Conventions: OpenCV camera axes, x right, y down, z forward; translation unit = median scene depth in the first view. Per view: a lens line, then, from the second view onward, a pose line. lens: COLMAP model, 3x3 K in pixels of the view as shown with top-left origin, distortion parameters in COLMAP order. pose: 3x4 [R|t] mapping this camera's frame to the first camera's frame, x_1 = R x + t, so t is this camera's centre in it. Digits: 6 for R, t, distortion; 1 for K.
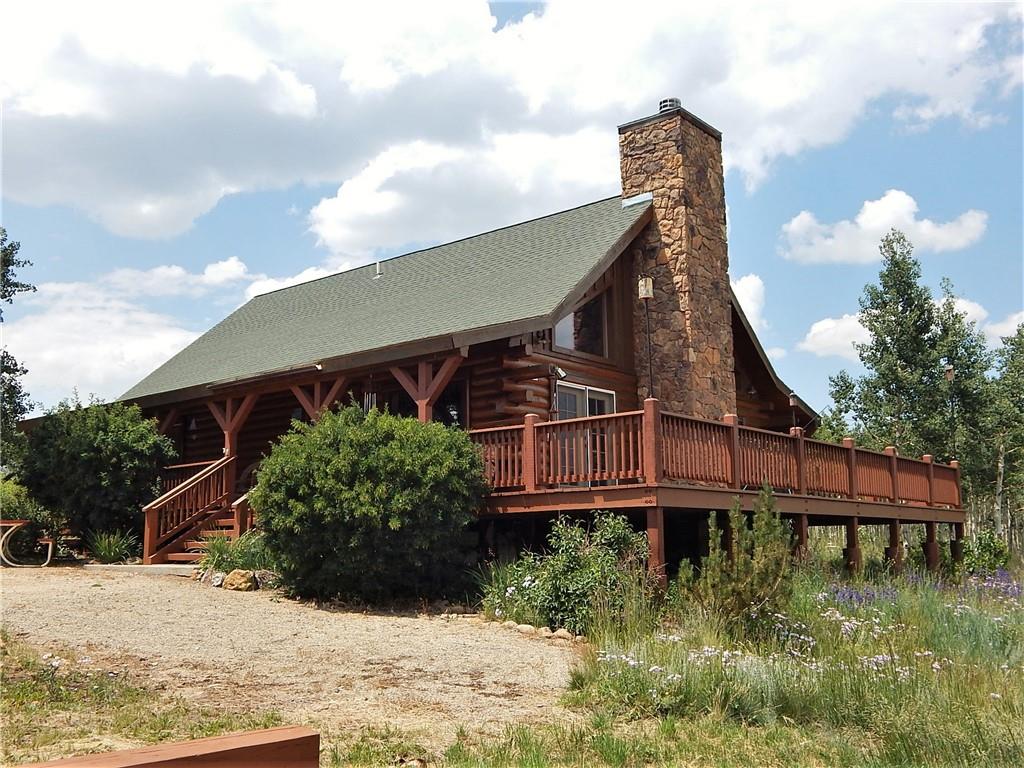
lens RADIAL K [[1031.9, 0, 512.6], [0, 1031.9, 384.5], [0, 0, 1]] dist [-0.007057, 0.000000]
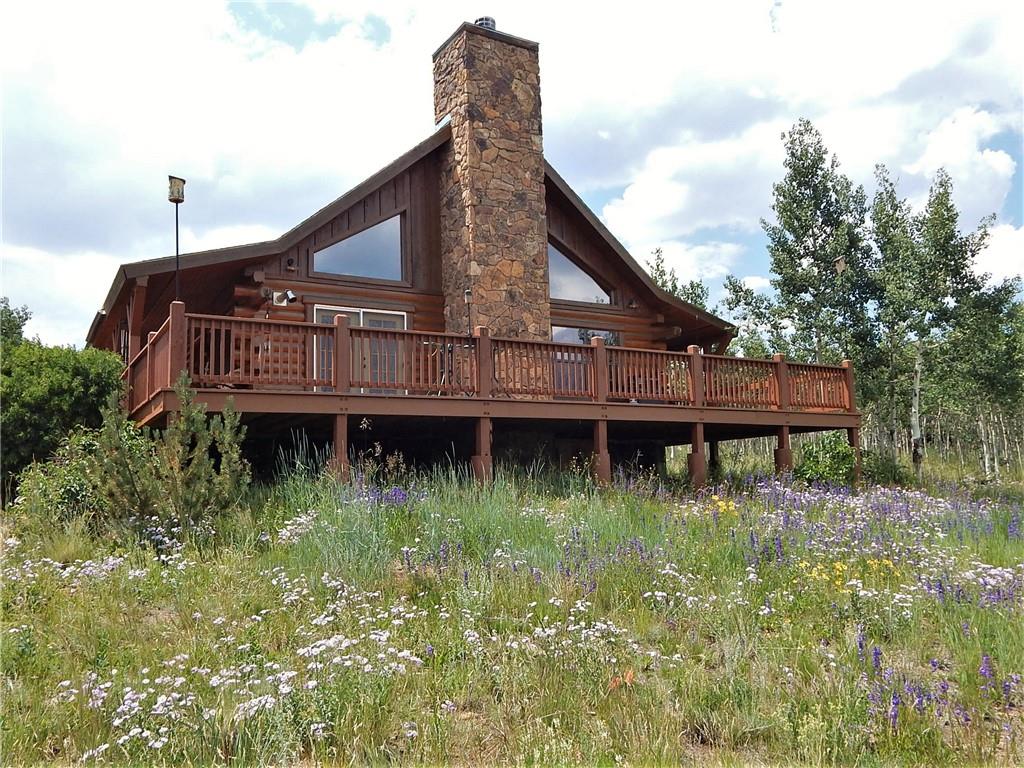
lens RADIAL K [[843.0, 0, 511.8], [0, 843.0, 383.5], [0, 0, 1]] dist [-0.002229, -0.009396]
pose [[0.946912, -0.066119, -0.314621, 0.436356], [0.078485, 0.996555, 0.026784, 0.060252], [0.311767, -0.050055, 0.948839, 0.225703]]
